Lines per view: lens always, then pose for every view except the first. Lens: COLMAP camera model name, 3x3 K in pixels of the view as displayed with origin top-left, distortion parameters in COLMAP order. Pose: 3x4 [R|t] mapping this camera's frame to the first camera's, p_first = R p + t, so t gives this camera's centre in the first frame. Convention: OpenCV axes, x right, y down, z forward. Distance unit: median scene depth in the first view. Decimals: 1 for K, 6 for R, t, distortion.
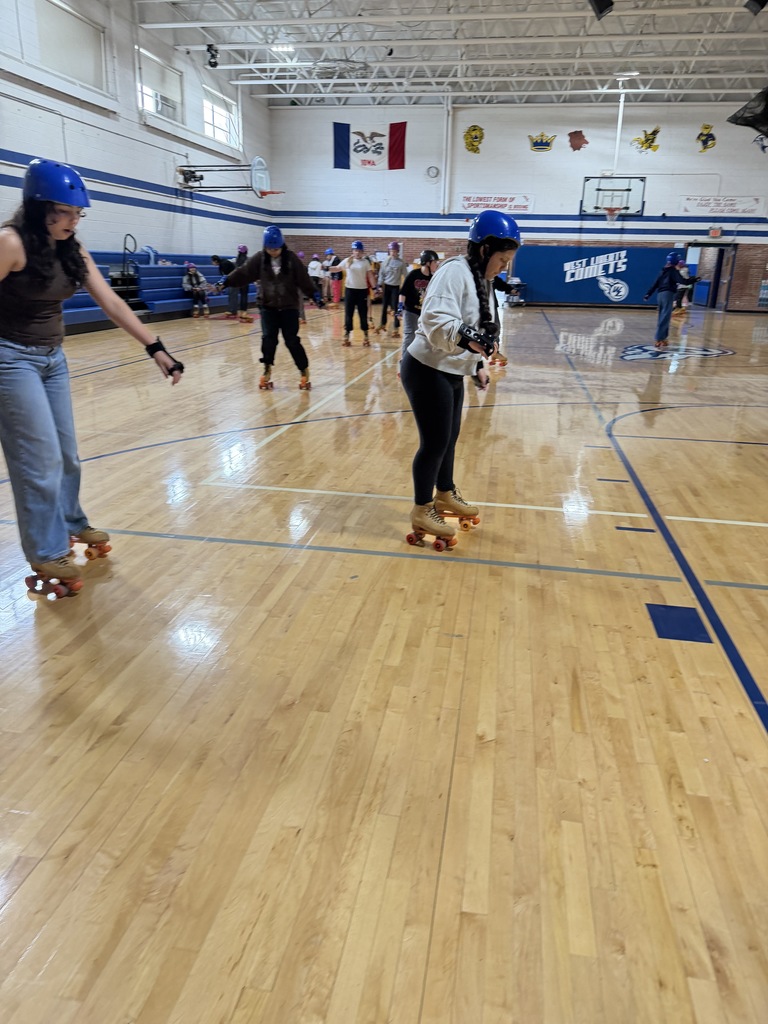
lens RADIAL K [[700.2, 0, 371.8], [0, 700.2, 515.2], [0, 0, 1]] dist [-0.006066, -0.010005]
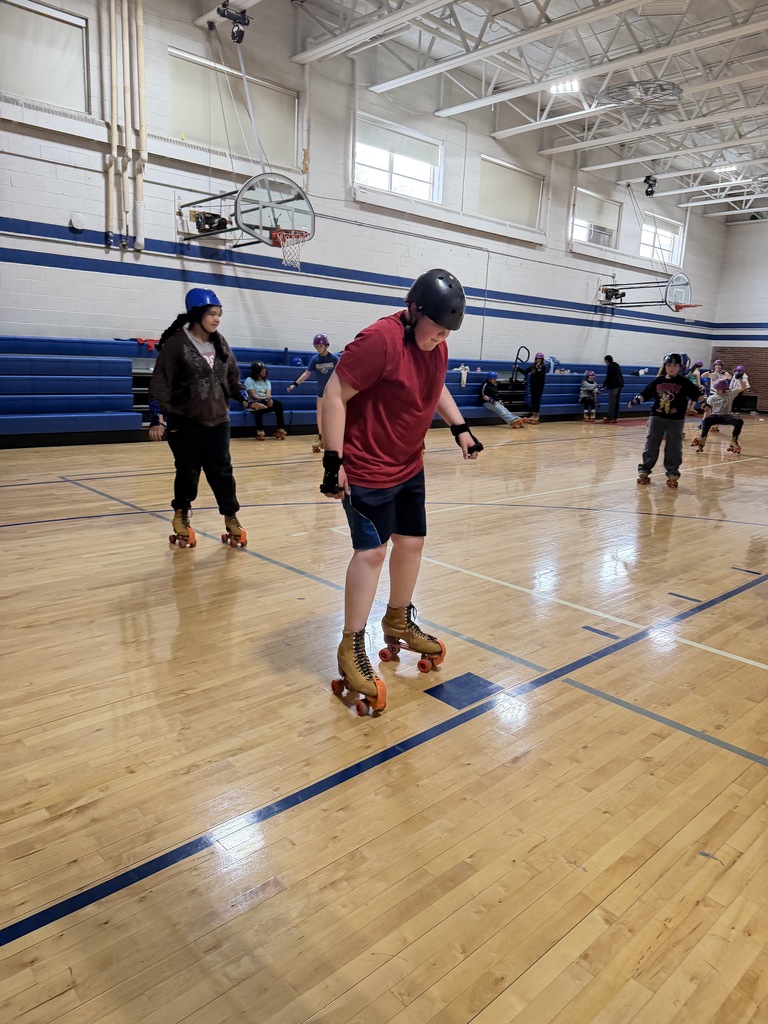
lens RADIAL K [[702.2, 0, 384.0], [0, 702.2, 512.0], [0, 0, 1]] dist [-0.009223, -0.008386]
pose [[0.804811, 0.130322, -0.579047, 0.140726], [-0.215960, 0.973023, -0.081168, 0.000394], [0.552848, 0.190376, 0.811244, 0.004123]]
